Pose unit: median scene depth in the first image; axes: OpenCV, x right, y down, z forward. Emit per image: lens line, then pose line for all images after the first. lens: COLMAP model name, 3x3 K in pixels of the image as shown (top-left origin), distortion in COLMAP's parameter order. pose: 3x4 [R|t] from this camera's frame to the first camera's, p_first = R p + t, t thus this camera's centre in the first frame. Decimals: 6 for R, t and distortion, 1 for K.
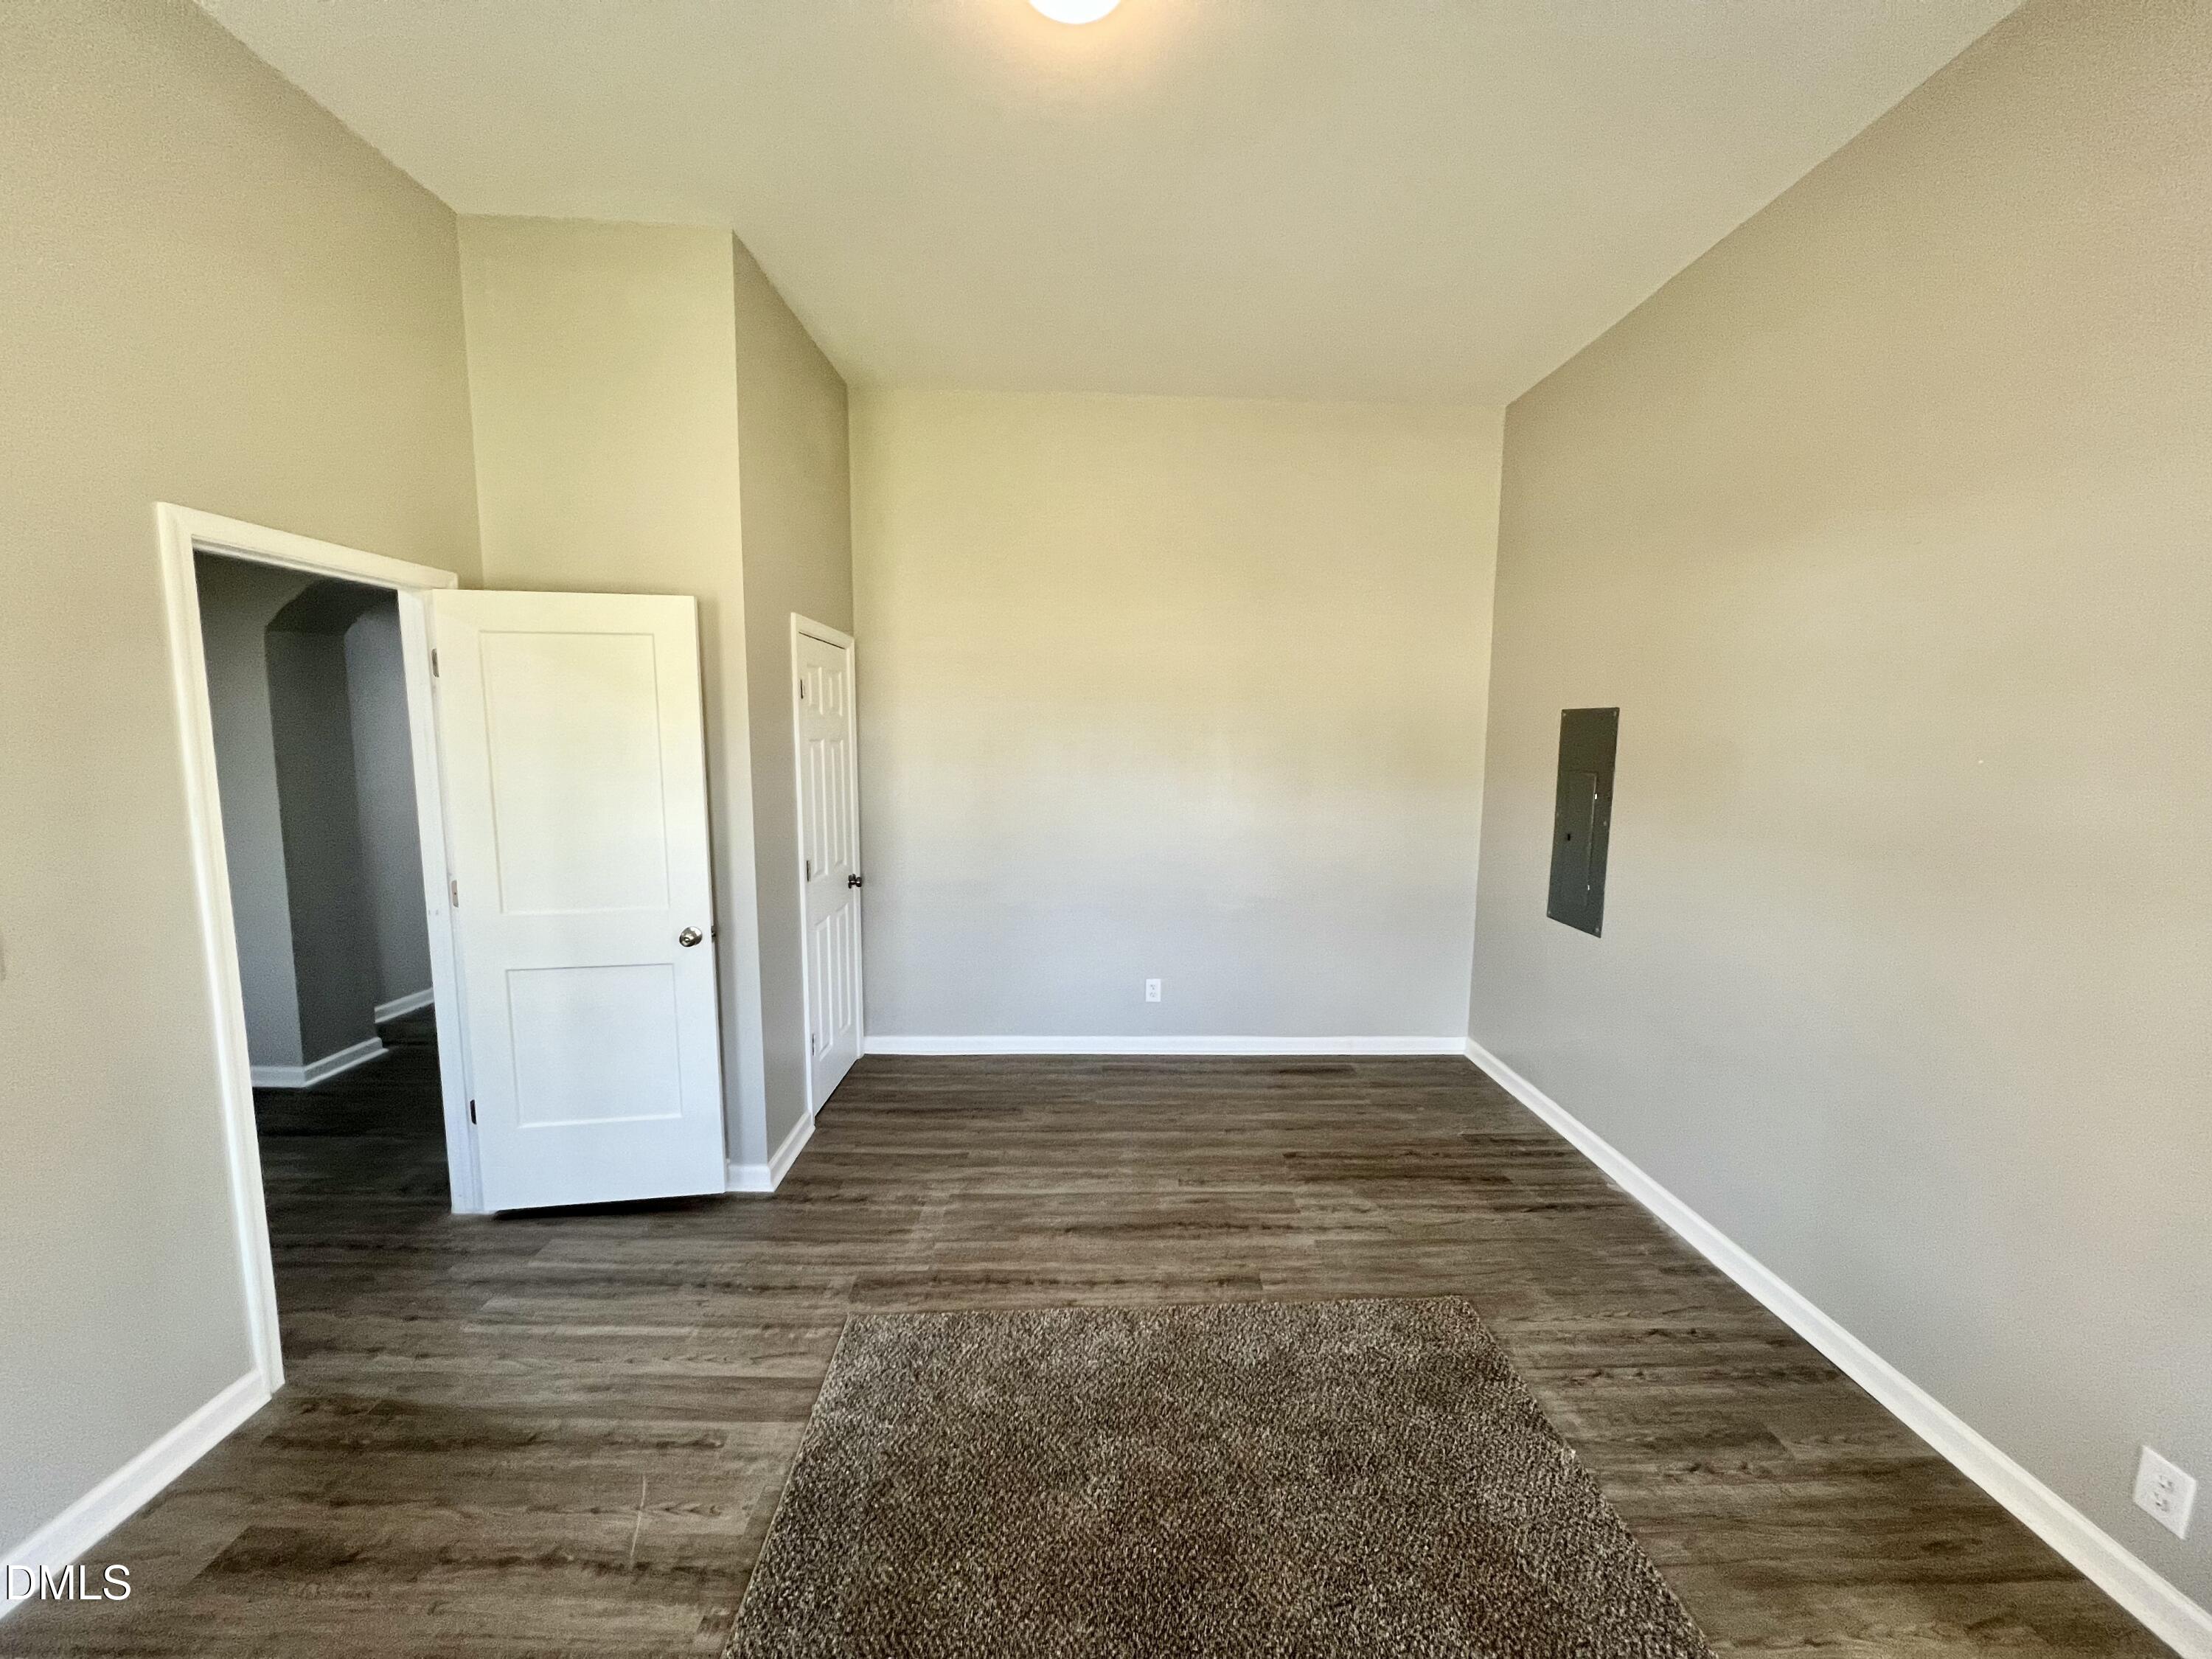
lens RADIAL K [[876.6, 0, 1107.1], [0, 876.6, 839.3], [0, 0, 1]] dist [-0.001775, -0.000559]
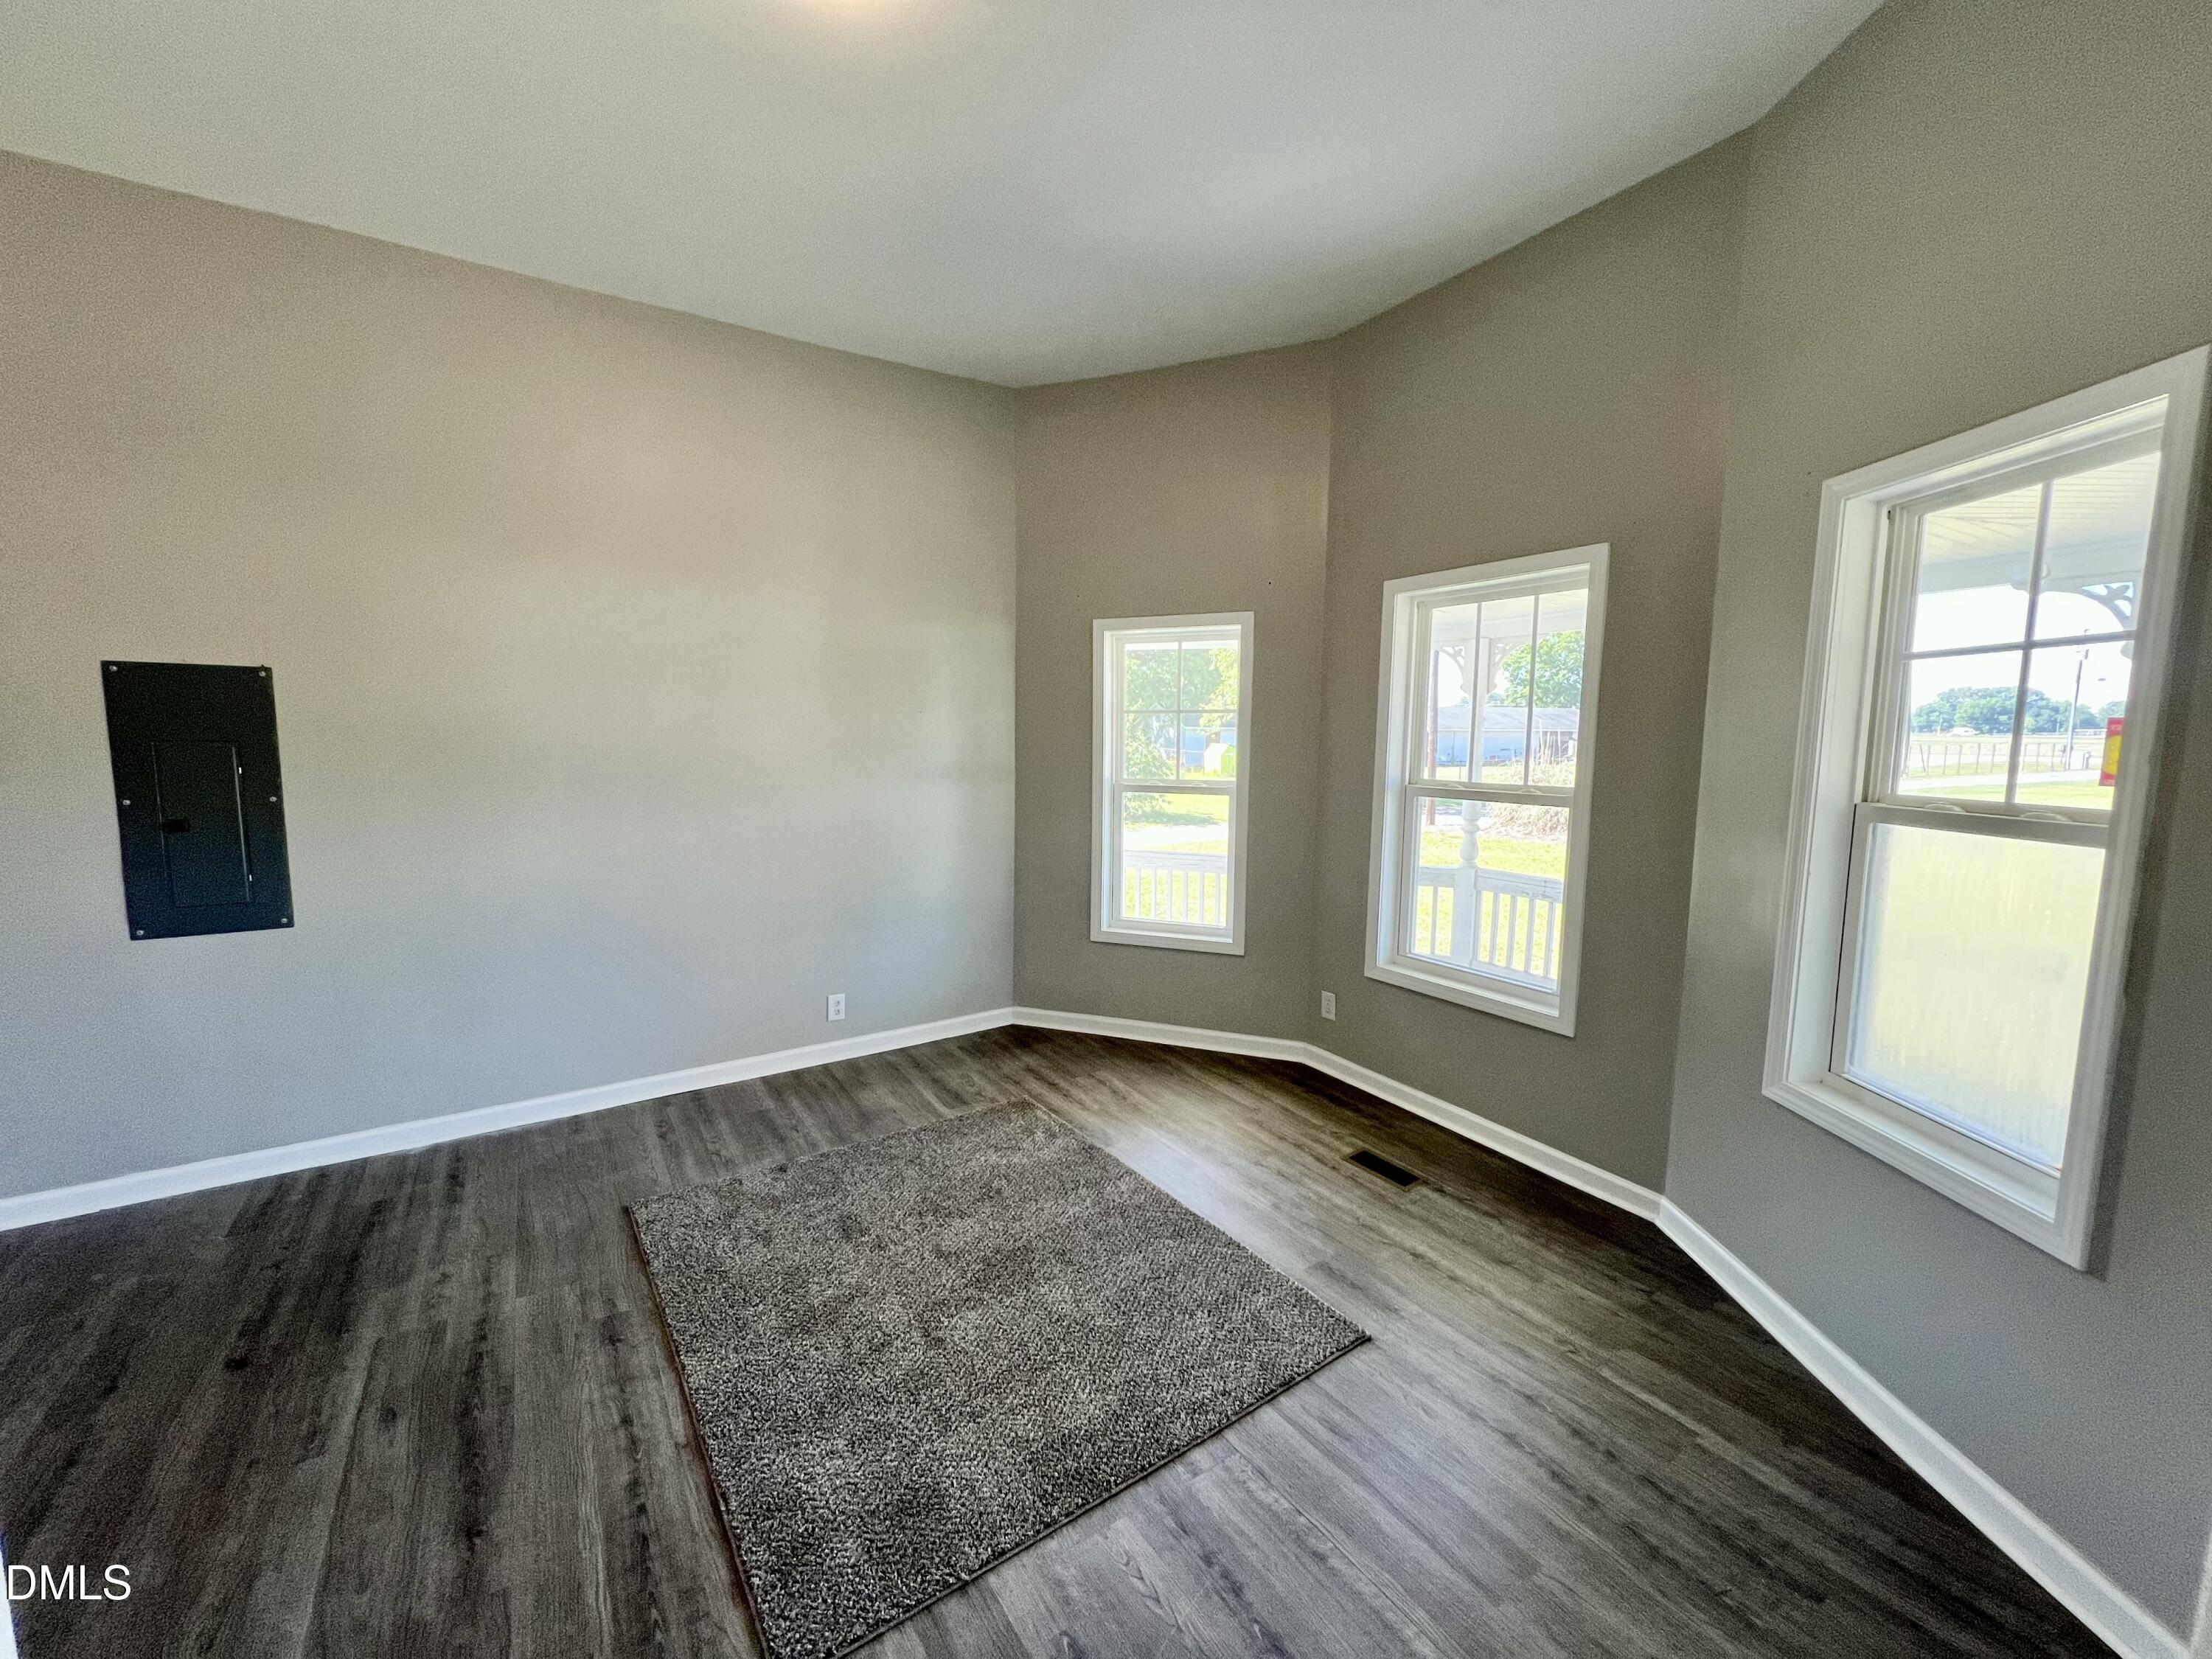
lens RADIAL K [[876.6, 0, 1106.5], [0, 876.6, 829.1], [0, 0, 1]] dist [-0.001775, -0.000559]
pose [[-0.542786, -0.104350, 0.833363, -0.724868], [0.085986, 0.980133, 0.178732, -0.085684], [-0.835458, 0.168671, -0.523030, 0.890162]]
